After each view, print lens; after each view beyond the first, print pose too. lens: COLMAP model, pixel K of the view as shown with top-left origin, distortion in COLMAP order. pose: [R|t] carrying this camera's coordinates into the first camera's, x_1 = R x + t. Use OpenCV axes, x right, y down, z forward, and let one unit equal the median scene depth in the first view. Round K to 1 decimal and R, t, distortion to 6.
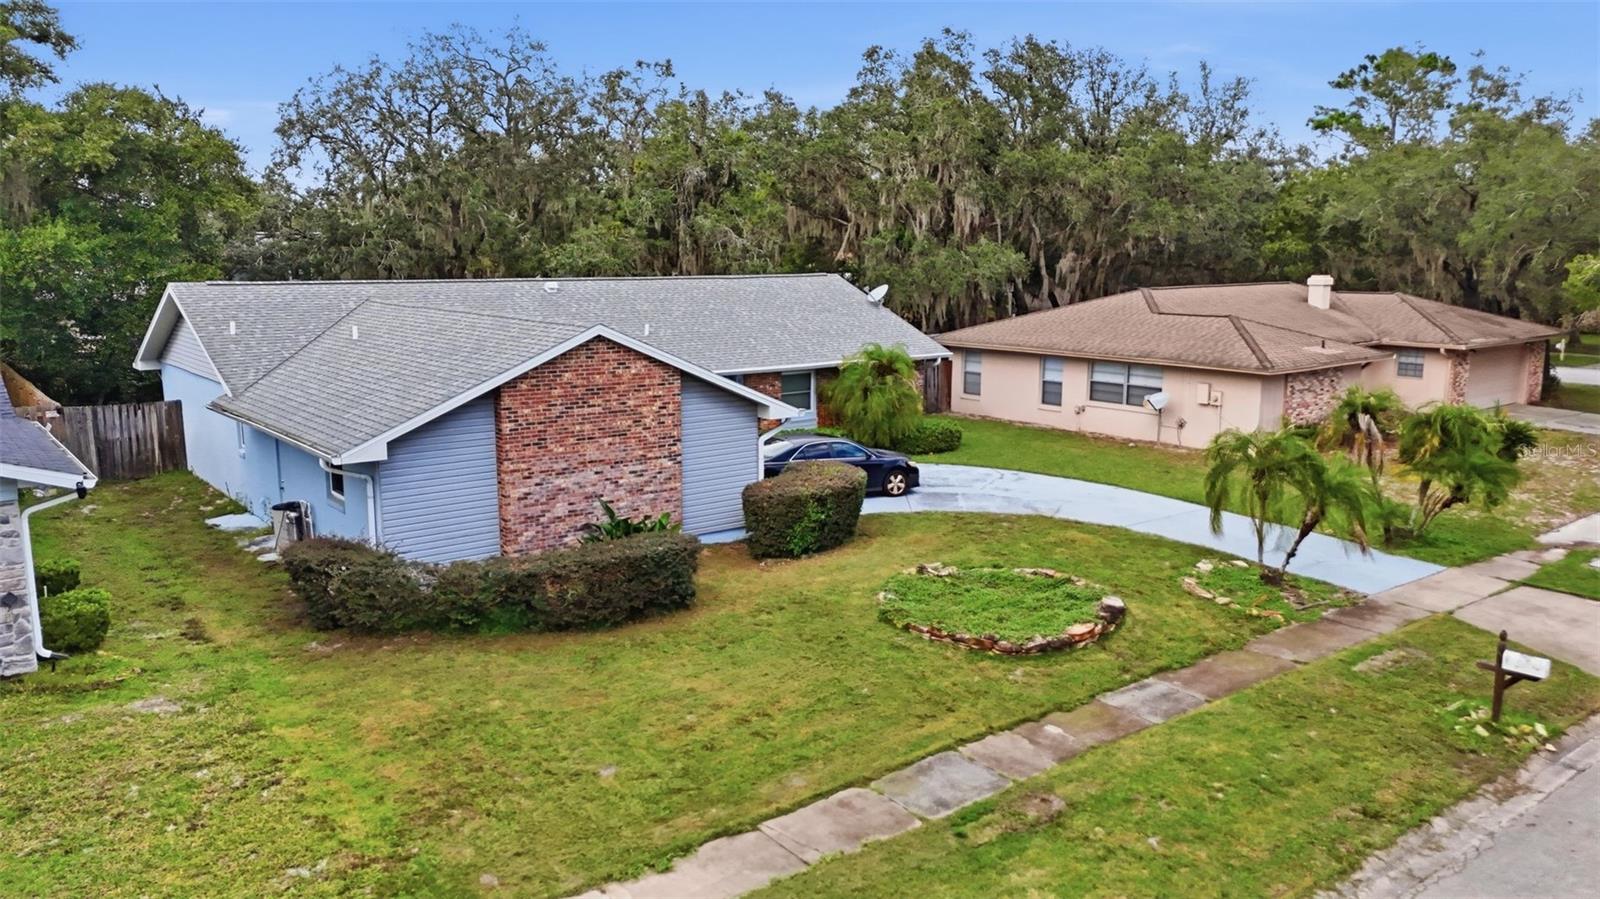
lens RADIAL K [[1167.4, 0, 806.1], [0, 1167.4, 459.0], [0, 0, 1]] dist [0.092857, -0.093142]
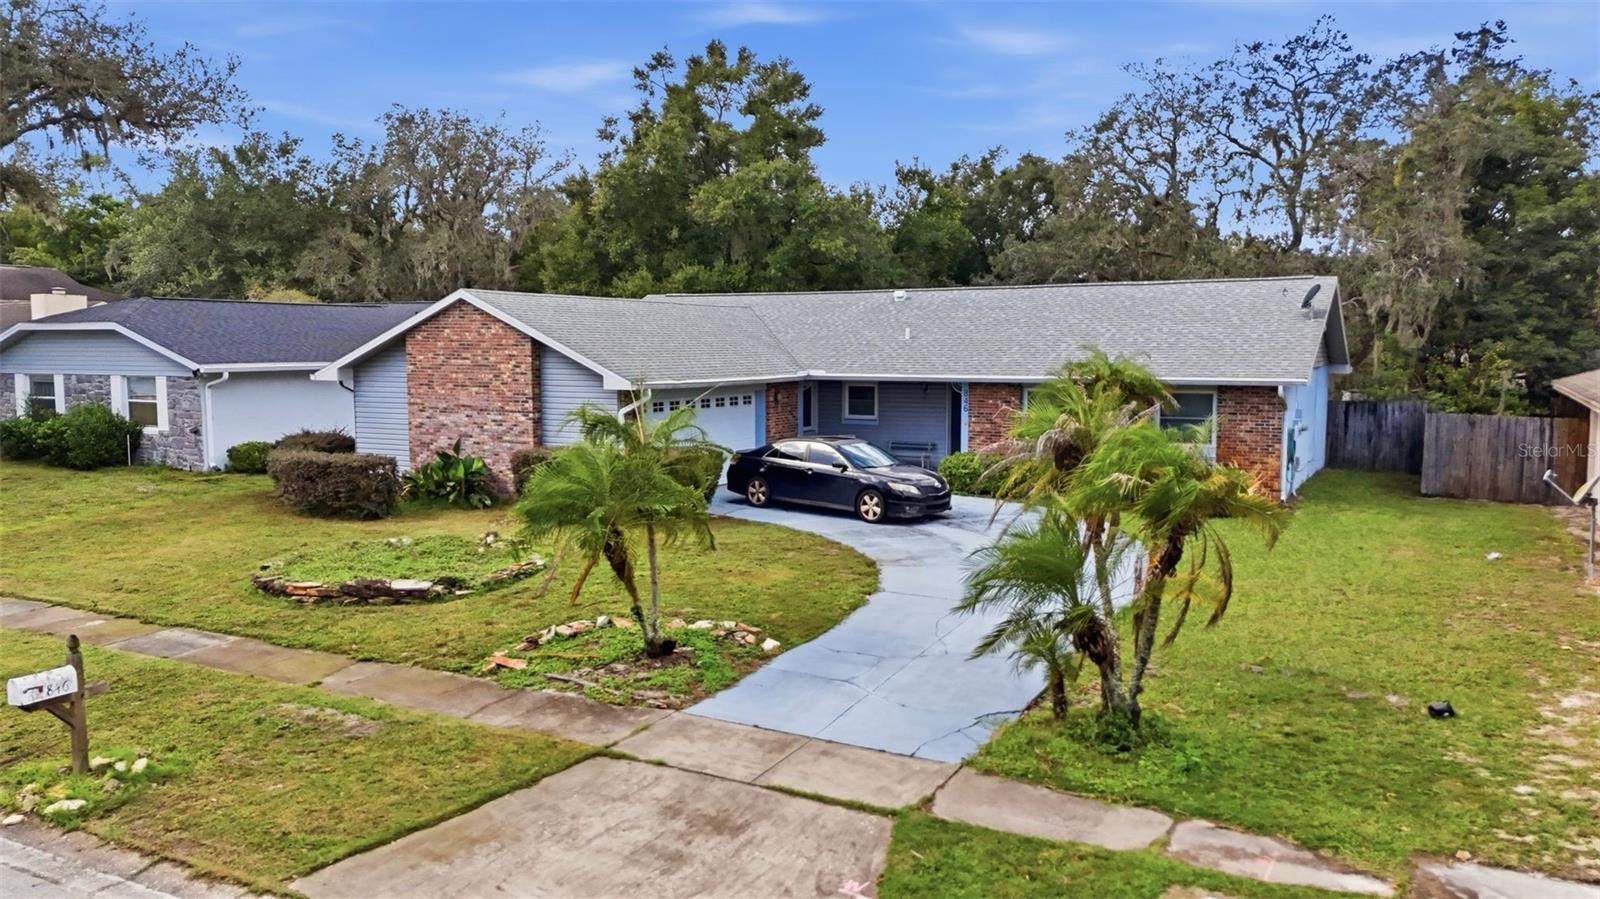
lens RADIAL K [[1167.4, 0, 806.1], [0, 1167.4, 459.0], [0, 0, 1]] dist [0.092857, -0.093142]
pose [[0.391884, 0.089419, -0.915659, 1.047212], [-0.165257, 0.985919, 0.025554, -0.032215], [0.905051, 0.141305, 0.401143, 0.838761]]
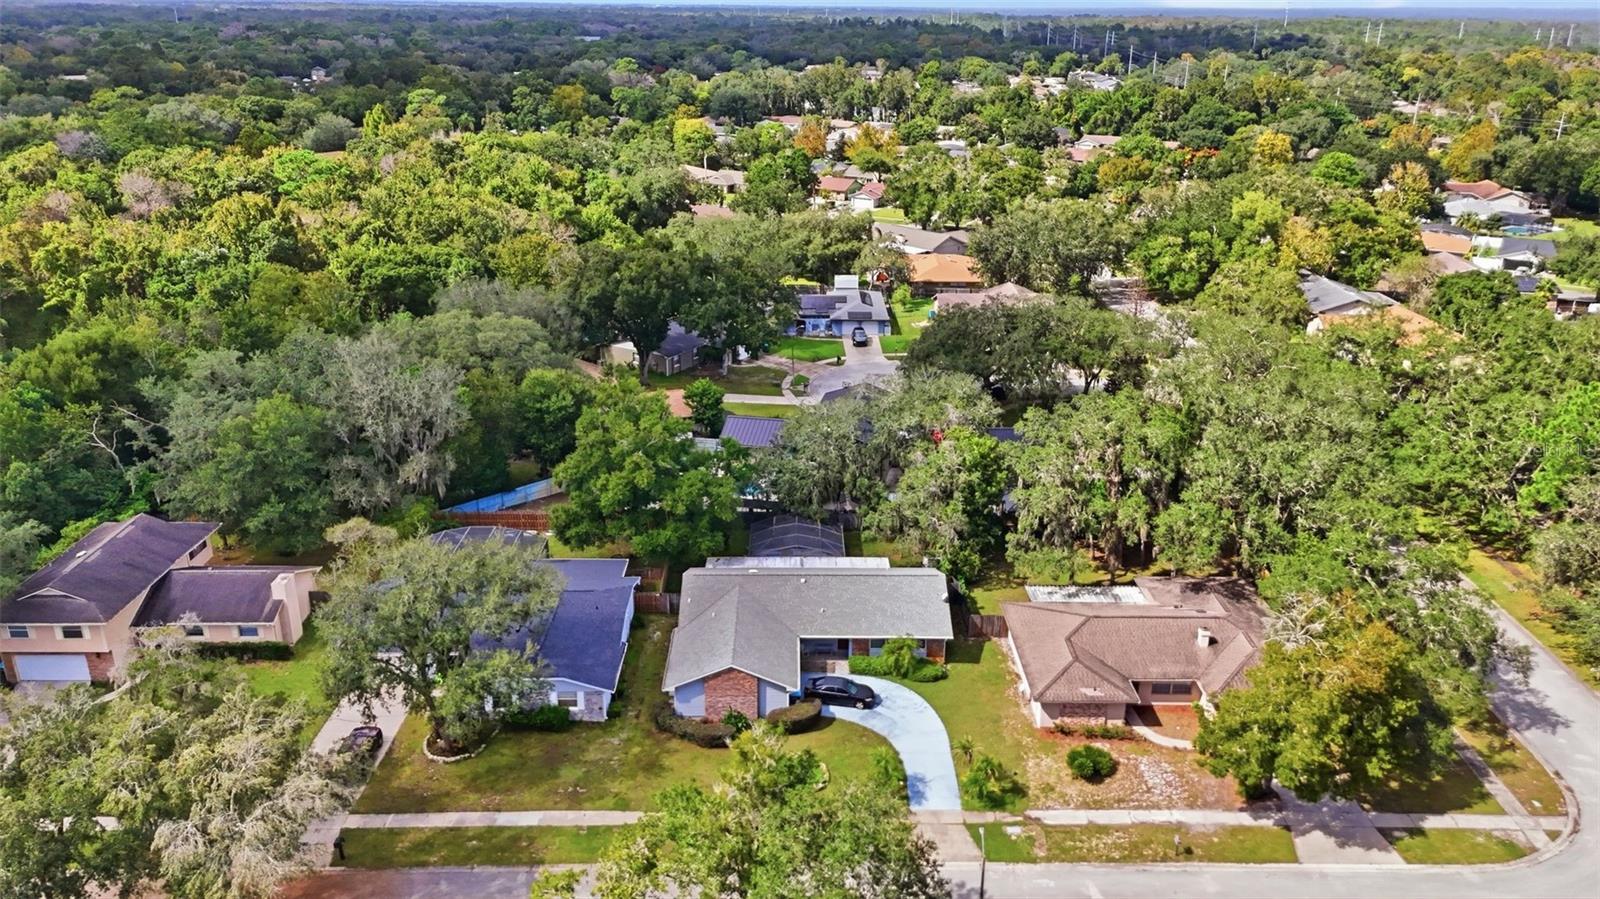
lens RADIAL K [[1167.4, 0, 806.1], [0, 1167.4, 459.0], [0, 0, 1]] dist [0.092857, -0.093142]
pose [[0.790757, 0.226159, -0.568819, 1.961905], [-0.116069, 0.967785, 0.223429, -1.588815], [0.601025, -0.110656, 0.791533, -1.729584]]
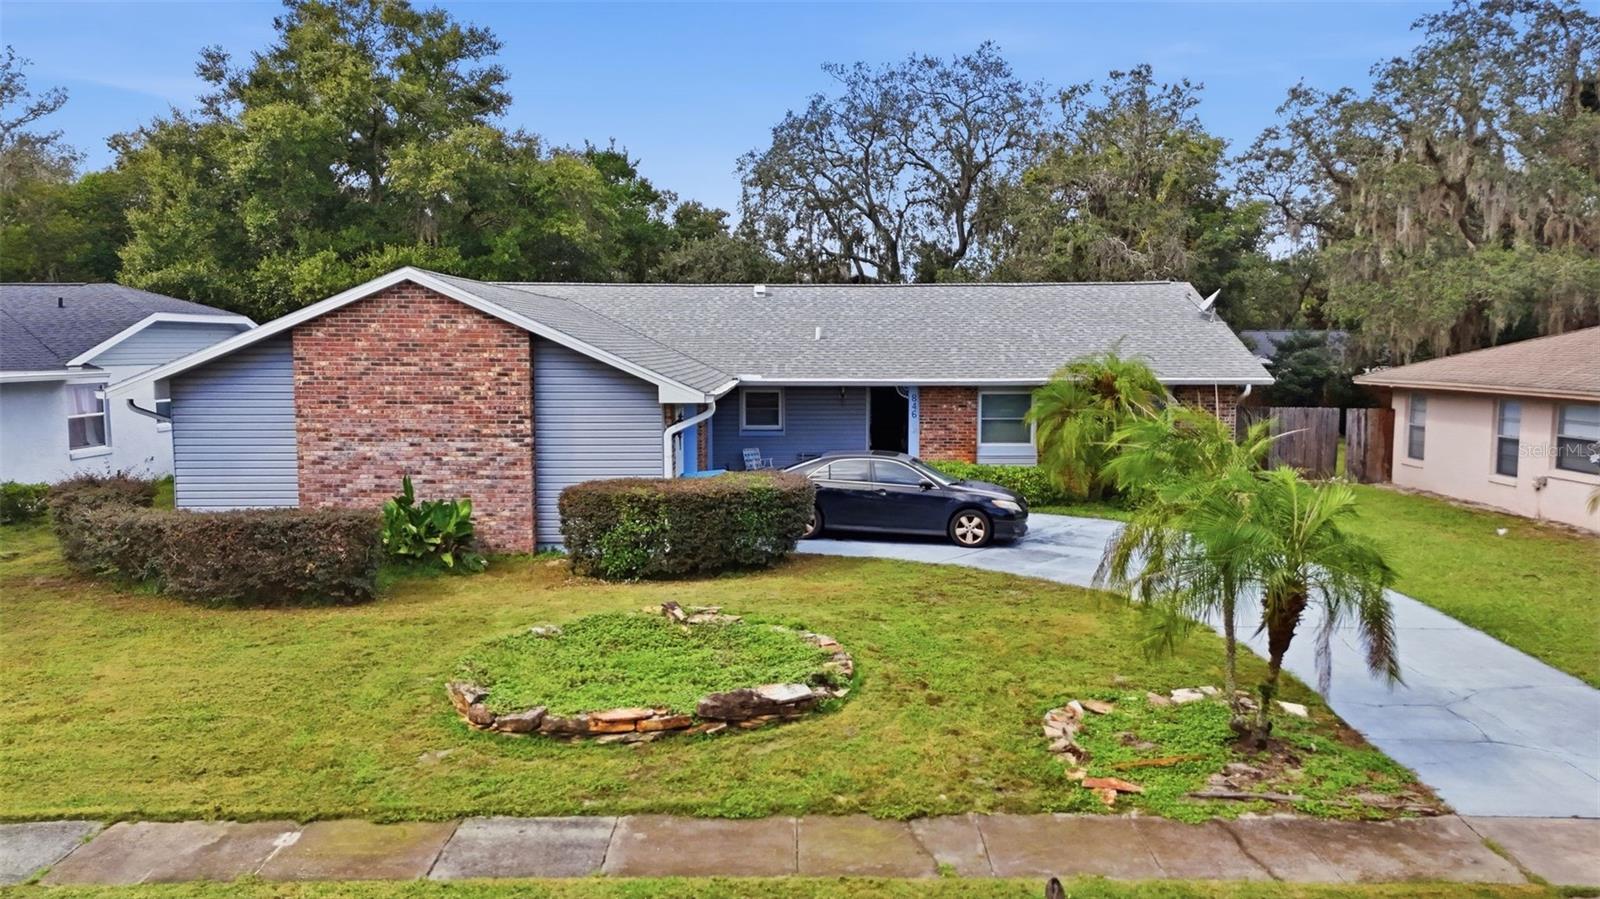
lens RADIAL K [[1167.4, 0, 806.1], [0, 1167.4, 459.0], [0, 0, 1]] dist [0.092857, -0.093142]
pose [[0.787258, 0.058165, -0.613874, 0.569886], [-0.110225, 0.992781, -0.047290, 0.031197], [0.606692, 0.104894, 0.787986, 0.501479]]
